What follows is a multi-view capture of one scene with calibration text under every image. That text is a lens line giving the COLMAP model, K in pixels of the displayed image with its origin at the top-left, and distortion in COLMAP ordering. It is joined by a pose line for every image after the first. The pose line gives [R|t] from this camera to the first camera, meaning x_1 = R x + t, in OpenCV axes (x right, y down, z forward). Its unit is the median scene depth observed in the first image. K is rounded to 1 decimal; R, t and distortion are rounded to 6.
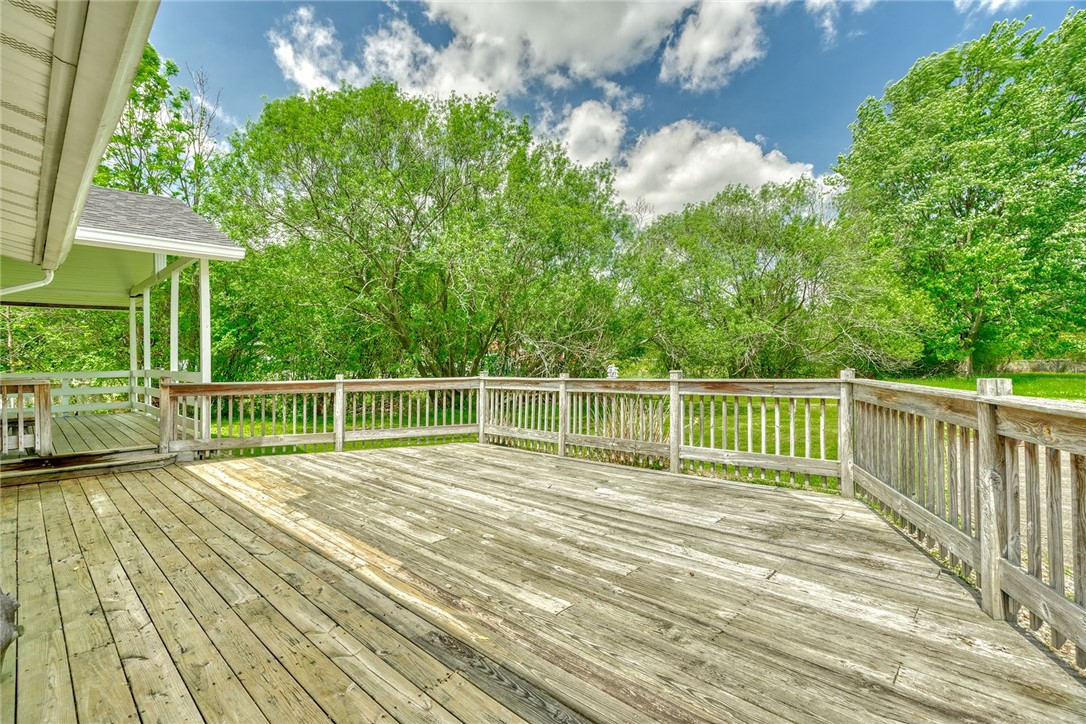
lens RADIAL K [[497.1, 0, 541.8], [0, 497.1, 359.3], [0, 0, 1]] dist [-0.001500, 0.000353]
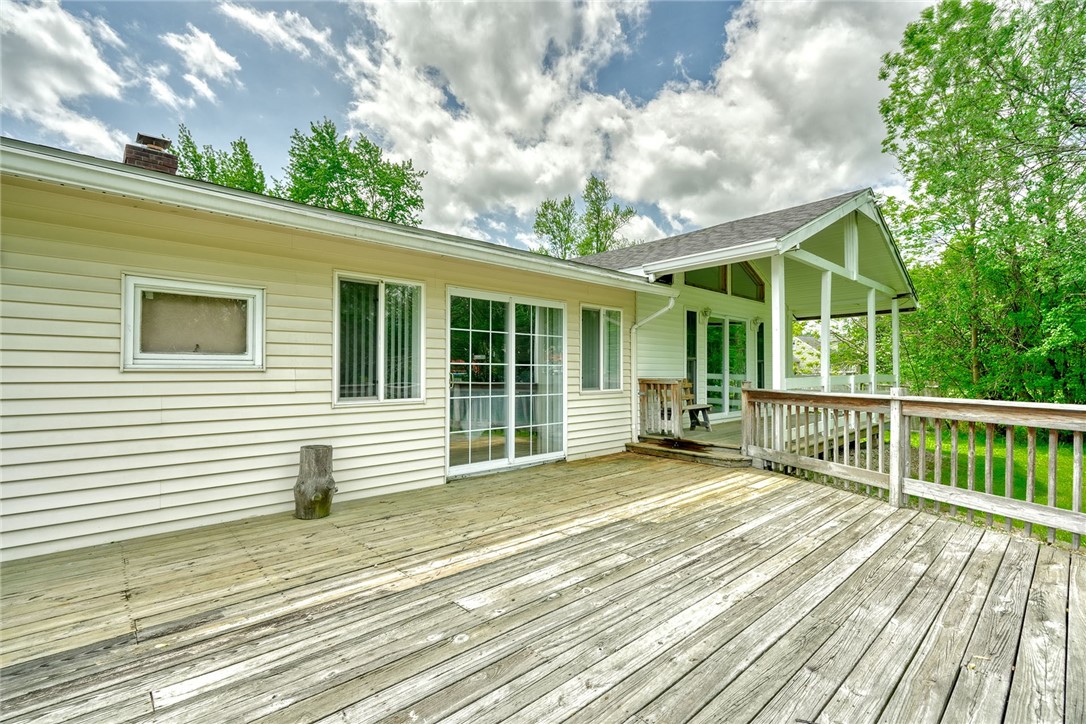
lens RADIAL K [[497.1, 0, 541.9], [0, 497.1, 364.0], [0, 0, 1]] dist [-0.001500, 0.000353]
pose [[-0.064641, -0.001985, -0.997907, 0.574466], [0.007108, 0.999972, -0.002450, -0.004411], [0.997883, -0.007252, -0.064625, 1.225333]]
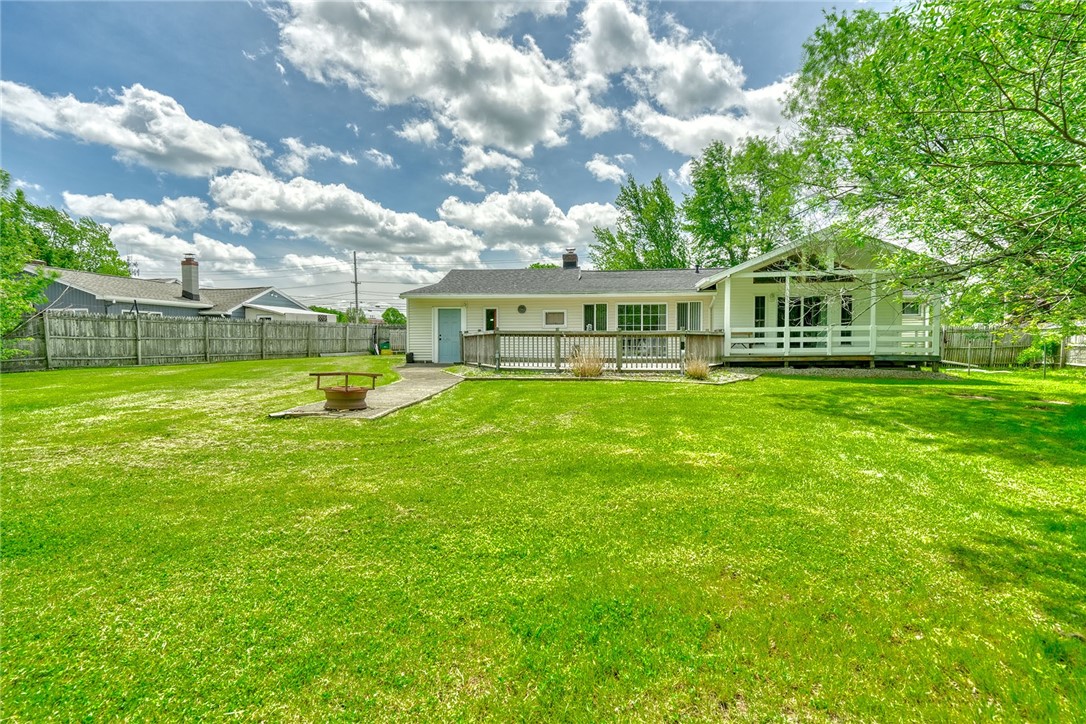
lens RADIAL K [[497.1, 0, 543.6], [0, 497.1, 357.4], [0, 0, 1]] dist [-0.001500, 0.000353]
pose [[-0.805731, 0.042077, -0.590785, 3.094295], [0.017116, 0.998711, 0.047788, 0.070759], [0.592034, 0.028392, -0.805412, 5.099769]]
